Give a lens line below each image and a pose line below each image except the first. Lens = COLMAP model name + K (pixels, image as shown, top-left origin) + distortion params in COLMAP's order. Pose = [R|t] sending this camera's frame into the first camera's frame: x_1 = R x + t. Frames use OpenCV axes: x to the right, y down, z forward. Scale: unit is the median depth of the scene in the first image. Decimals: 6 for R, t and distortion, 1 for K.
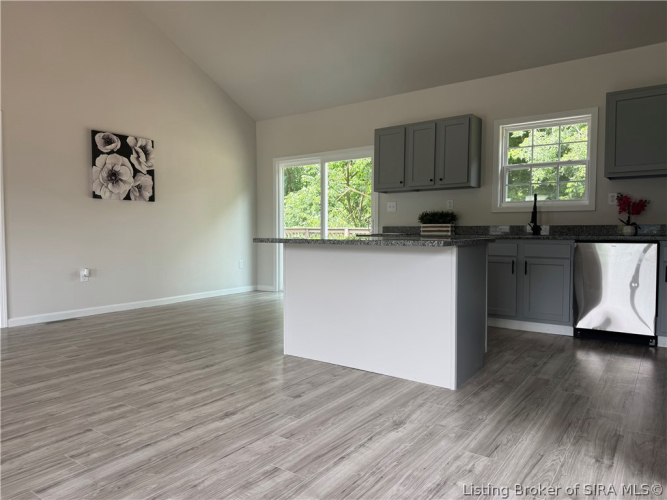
lens RADIAL K [[462.5, 0, 336.1], [0, 462.5, 250.0], [0, 0, 1]] dist [0.042229, -0.048133]
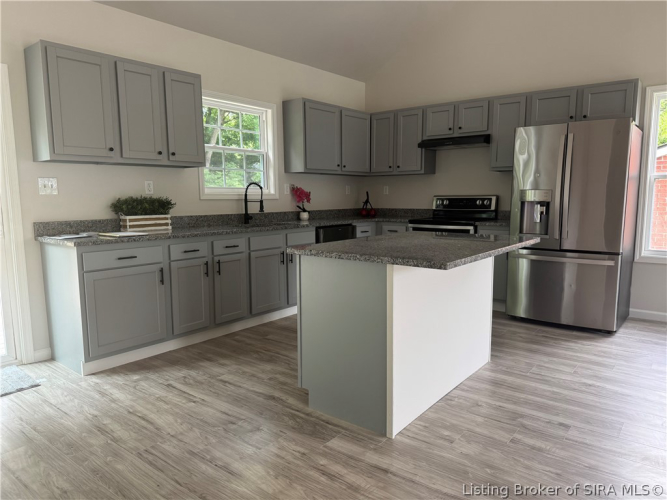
lens RADIAL K [[462.5, 0, 336.3], [0, 462.5, 250.9], [0, 0, 1]] dist [0.042229, -0.048133]
pose [[0.033661, -0.130780, 0.990840, -0.582950], [0.036541, 0.990900, 0.129547, -0.101102], [-0.998765, 0.031846, 0.038134, 0.833302]]
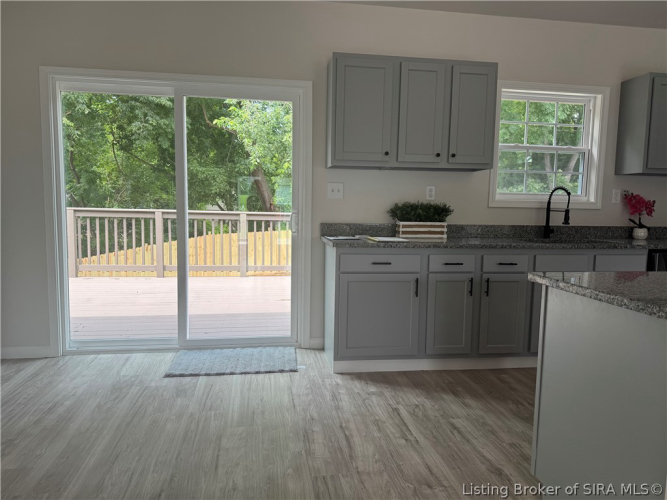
lens RADIAL K [[462.5, 0, 334.6], [0, 462.5, 247.3], [0, 0, 1]] dist [0.042229, -0.048133]
pose [[0.702482, -0.063867, 0.708830, -0.421055], [0.011135, 0.996830, 0.078781, -0.088817], [-0.711614, -0.047449, 0.700966, 0.751598]]
